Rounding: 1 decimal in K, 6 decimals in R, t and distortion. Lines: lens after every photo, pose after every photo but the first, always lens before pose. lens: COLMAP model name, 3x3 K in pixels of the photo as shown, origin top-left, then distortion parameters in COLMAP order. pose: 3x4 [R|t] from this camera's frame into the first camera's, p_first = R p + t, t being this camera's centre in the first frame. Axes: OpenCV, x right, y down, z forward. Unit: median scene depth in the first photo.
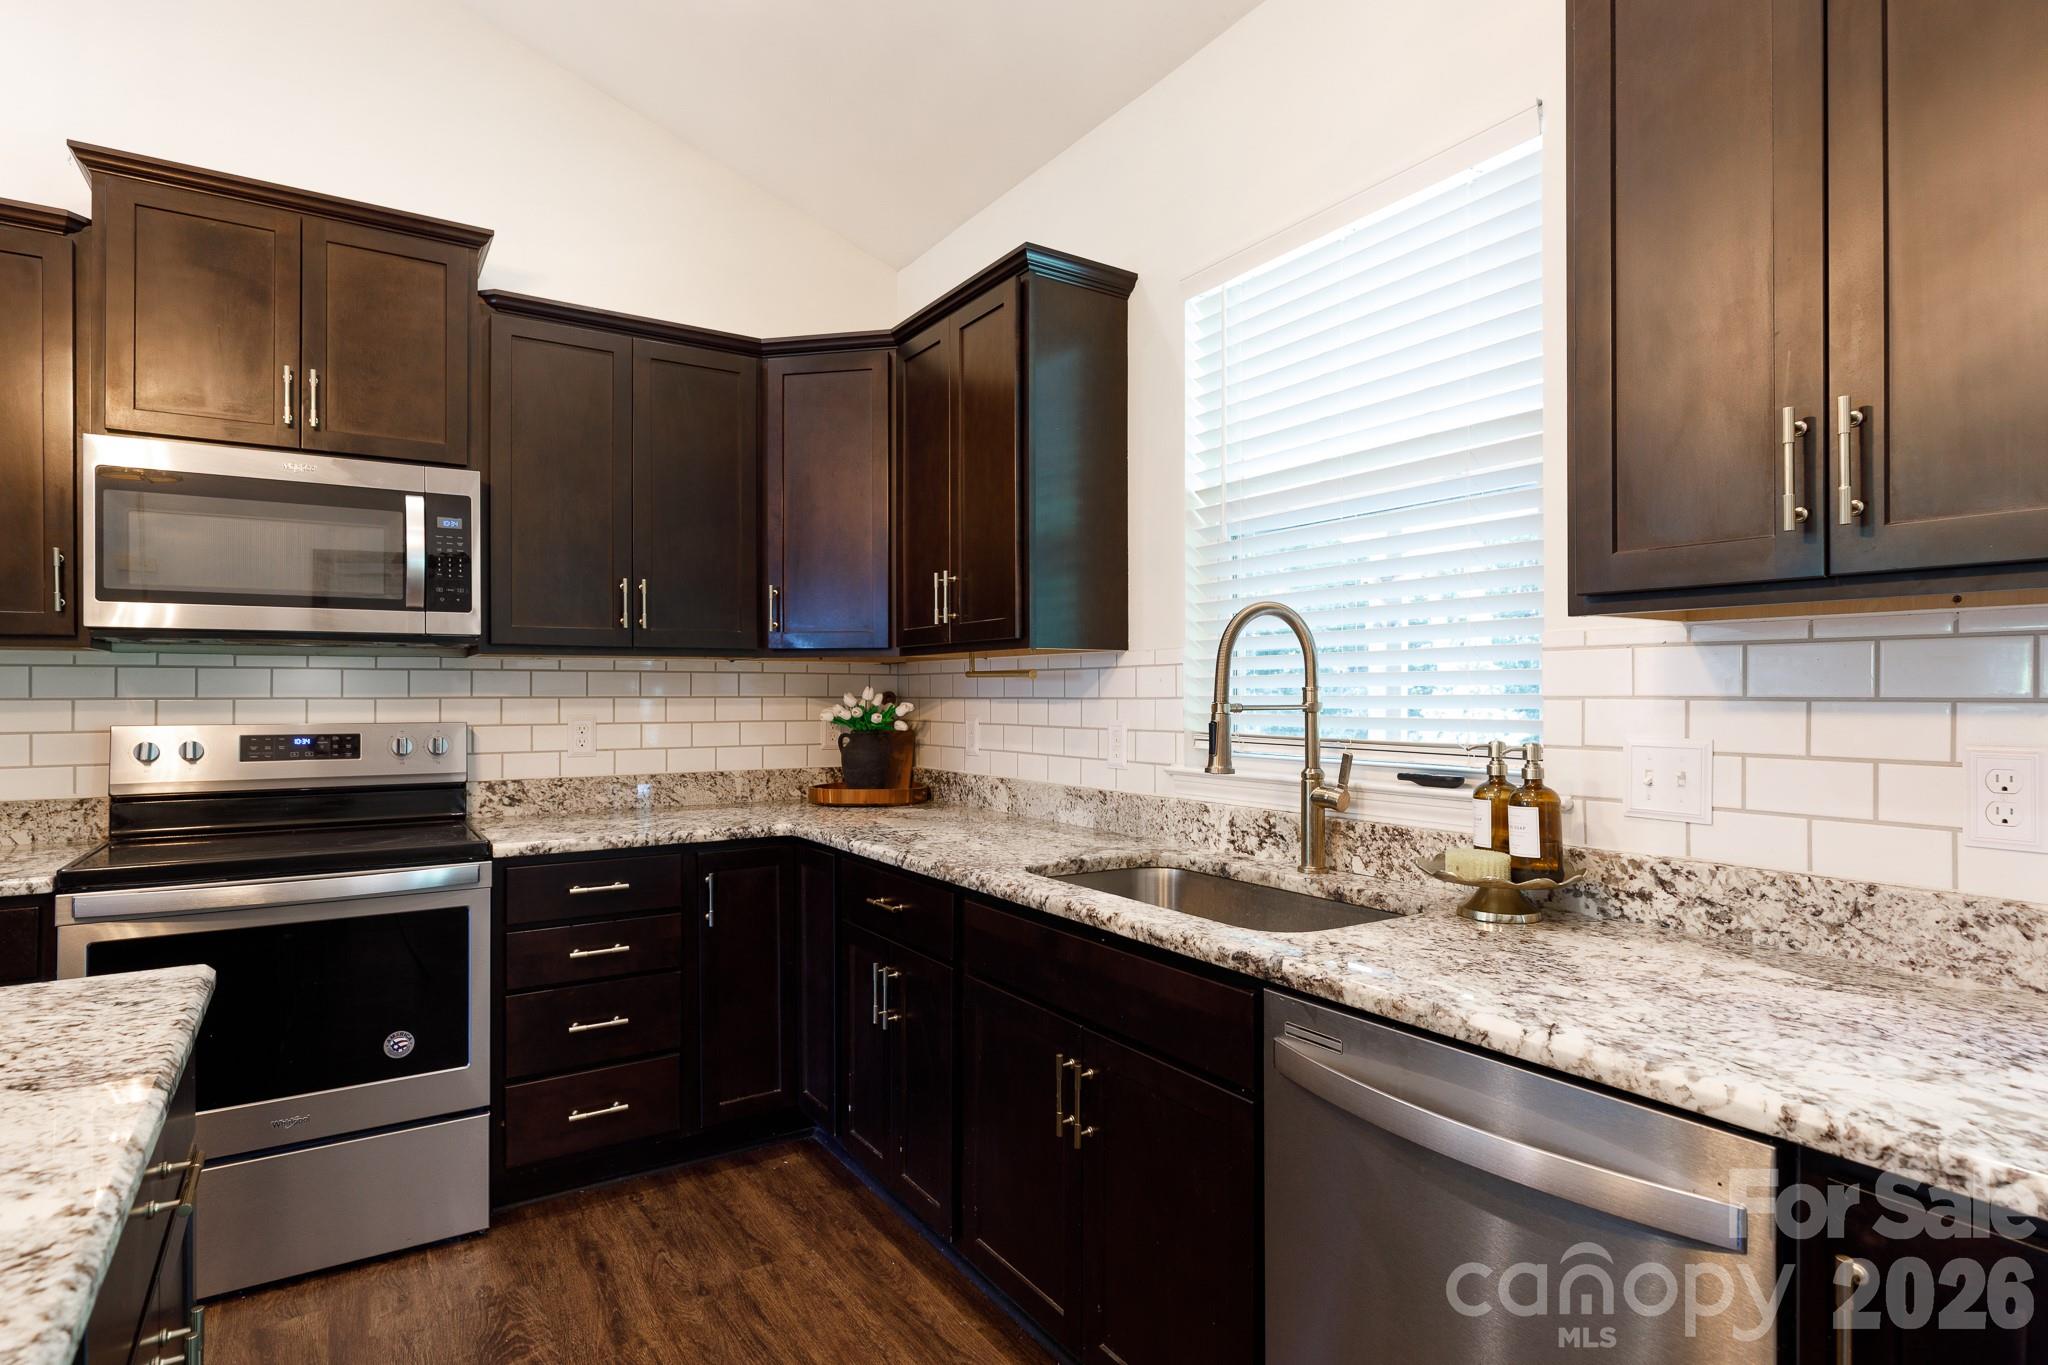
lens RADIAL K [[1052.8, 0, 1026.3], [0, 1052.8, 687.9], [0, 0, 1]] dist [-0.001859, 0.000223]
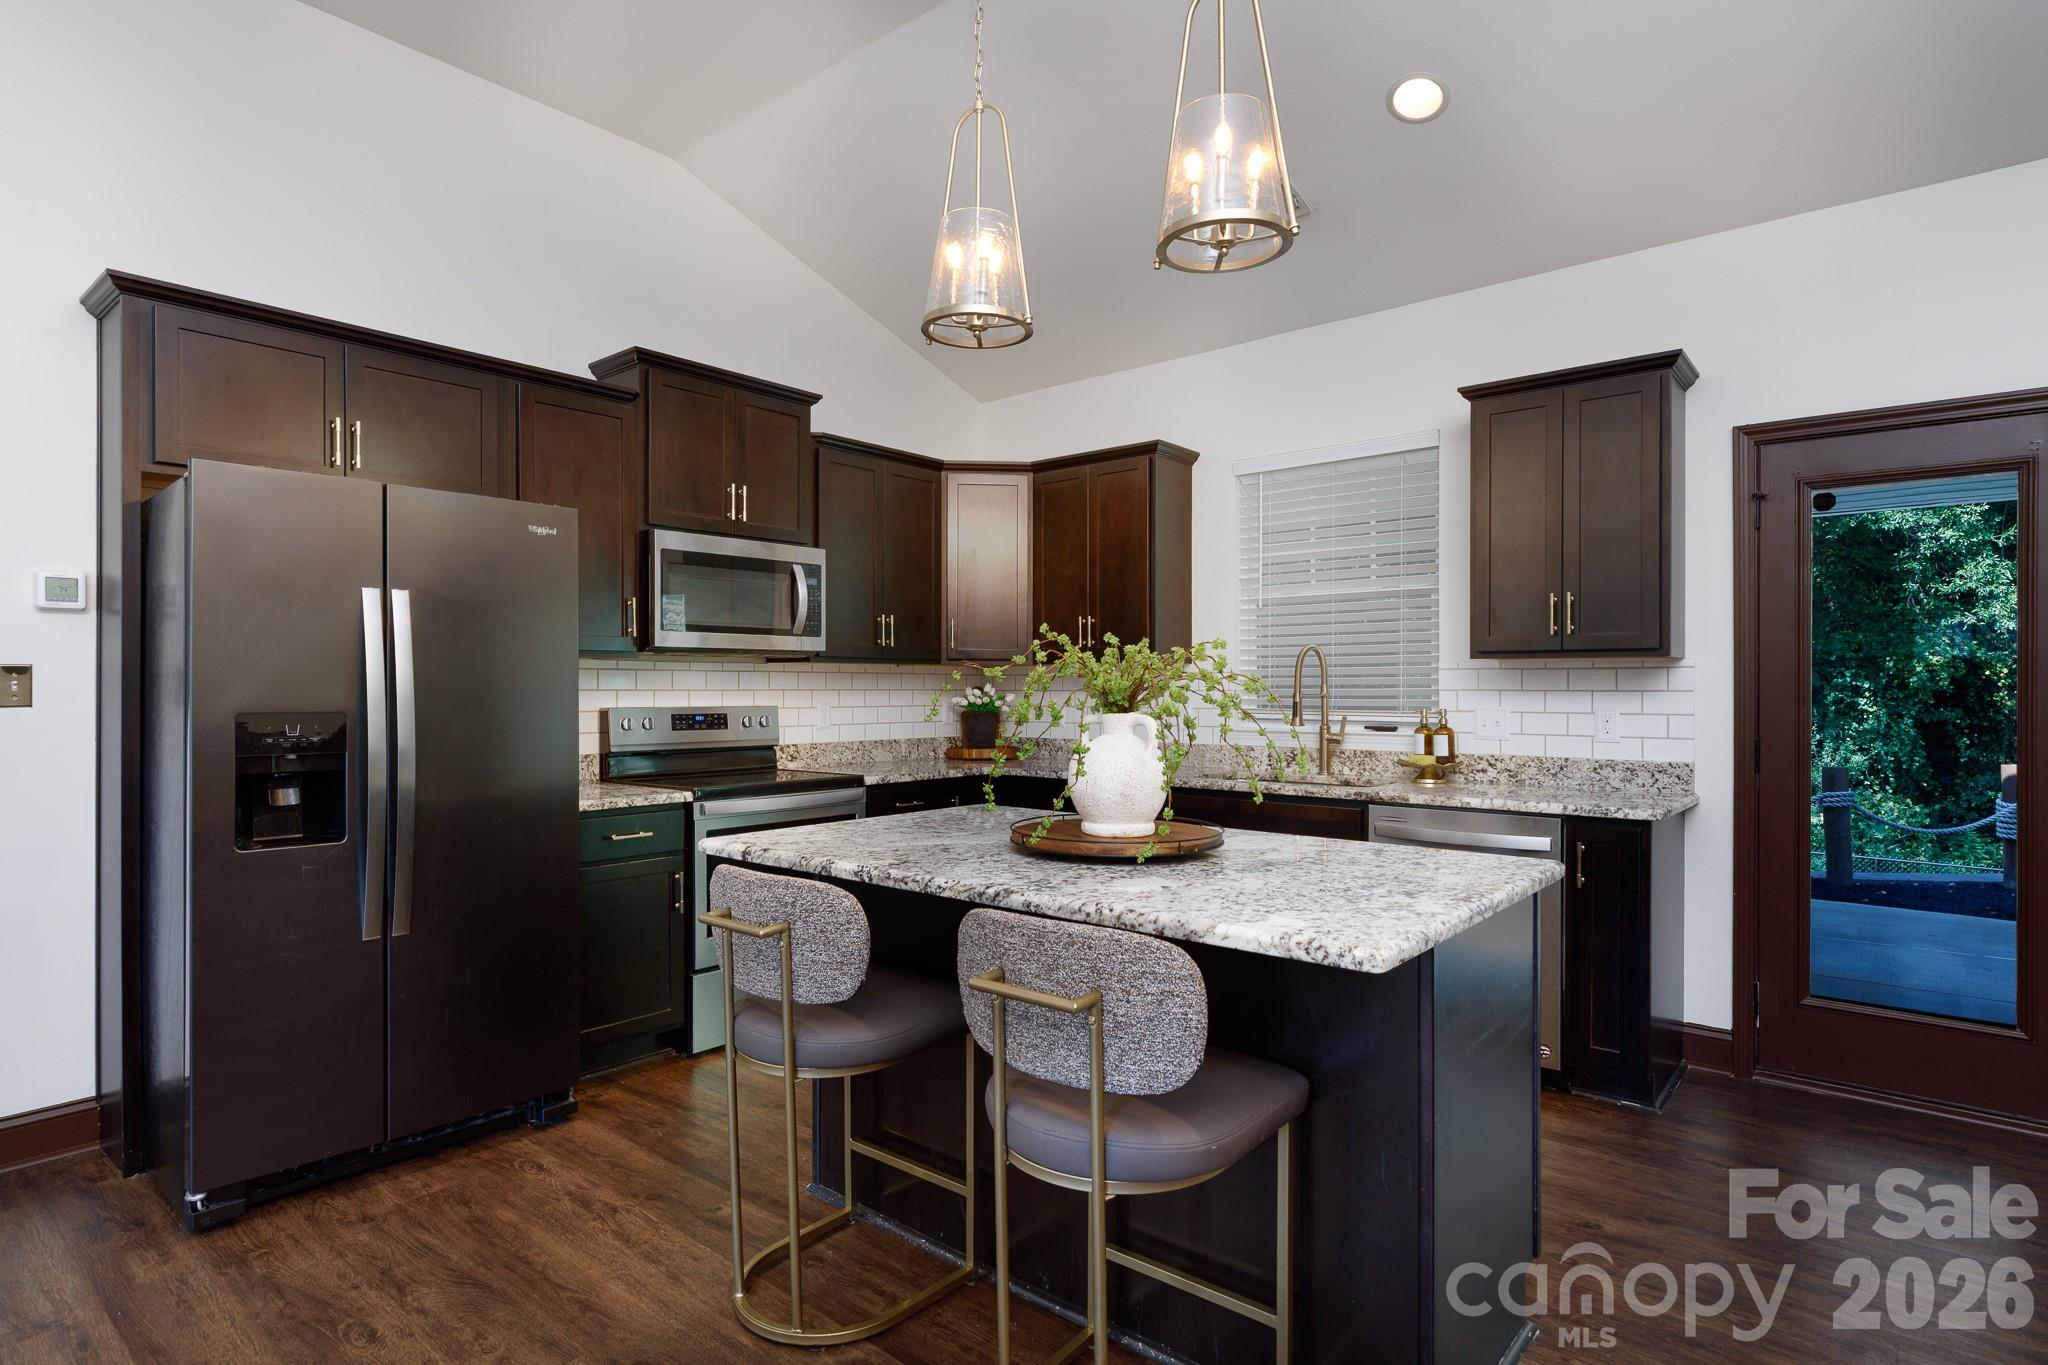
lens RADIAL K [[1052.8, 0, 1026.3], [0, 1052.8, 687.9], [0, 0, 1]] dist [-0.001859, 0.000223]
pose [[0.959871, 0.001676, 0.280438, -0.693984], [-0.003094, 0.999985, 0.004612, -0.002429], [-0.280426, -0.005295, 0.959861, -0.652150]]
